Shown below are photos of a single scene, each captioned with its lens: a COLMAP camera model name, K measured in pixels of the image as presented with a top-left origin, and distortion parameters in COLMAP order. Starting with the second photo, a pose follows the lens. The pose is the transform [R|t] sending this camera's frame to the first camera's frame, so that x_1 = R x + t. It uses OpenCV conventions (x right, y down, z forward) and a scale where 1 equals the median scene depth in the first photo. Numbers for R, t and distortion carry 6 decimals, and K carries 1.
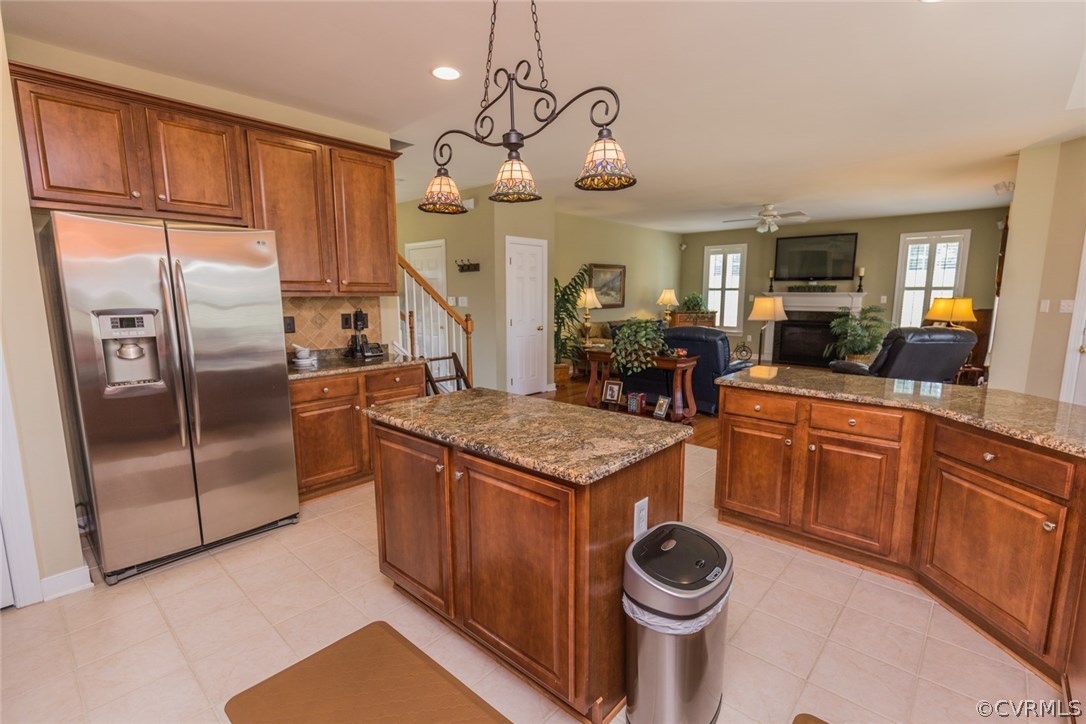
lens RADIAL K [[489.5, 0, 547.0], [0, 489.5, 366.8], [0, 0, 1]] dist [0.005028, -0.000228]
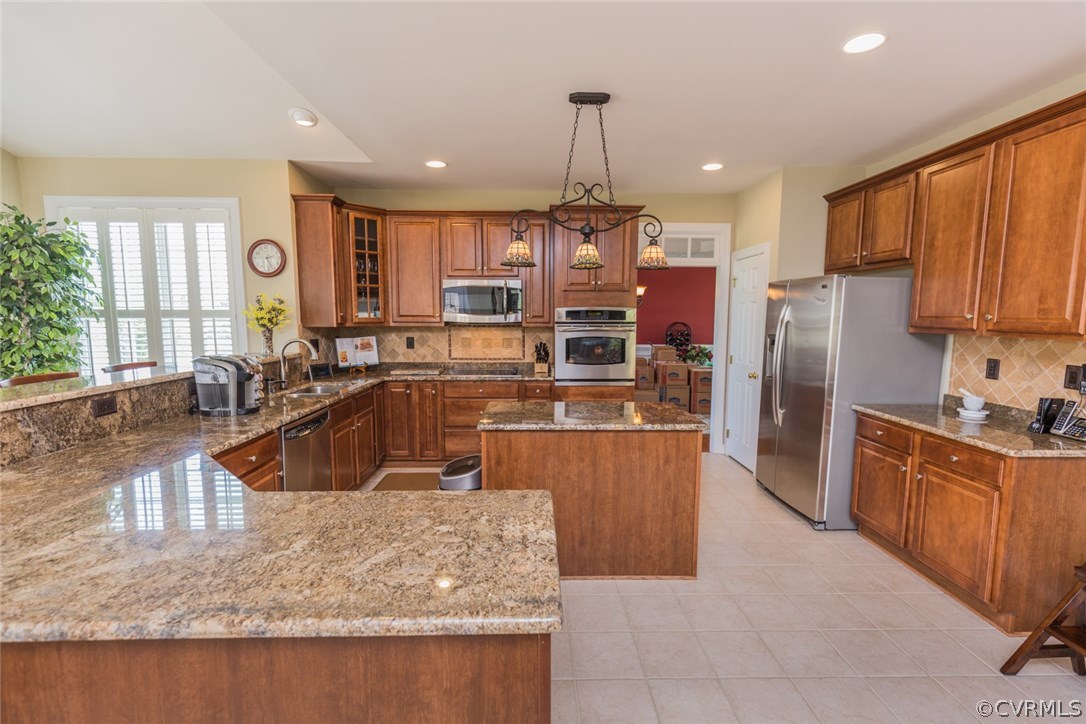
lens RADIAL K [[489.5, 0, 544.8], [0, 489.5, 365.8], [0, 0, 1]] dist [0.005028, -0.000228]
pose [[-0.728700, 0.067915, -0.681457, 0.224182], [-0.111272, 0.970106, 0.215668, -0.071723], [0.675733, 0.232984, -0.699359, 0.416898]]
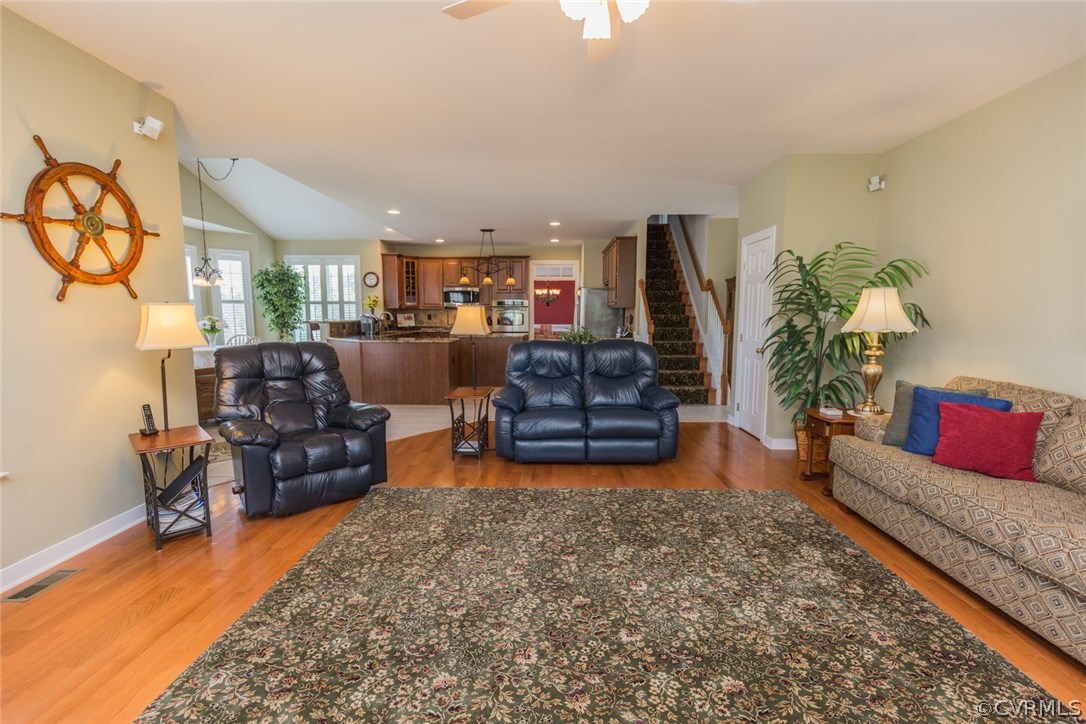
lens RADIAL K [[489.5, 0, 537.7], [0, 489.5, 363.8], [0, 0, 1]] dist [0.005028, -0.000228]
pose [[-0.763816, 0.062148, -0.642435, 0.550909], [-0.104734, 0.970227, 0.218380, -0.142968], [0.636879, 0.234087, -0.734566, 1.035828]]
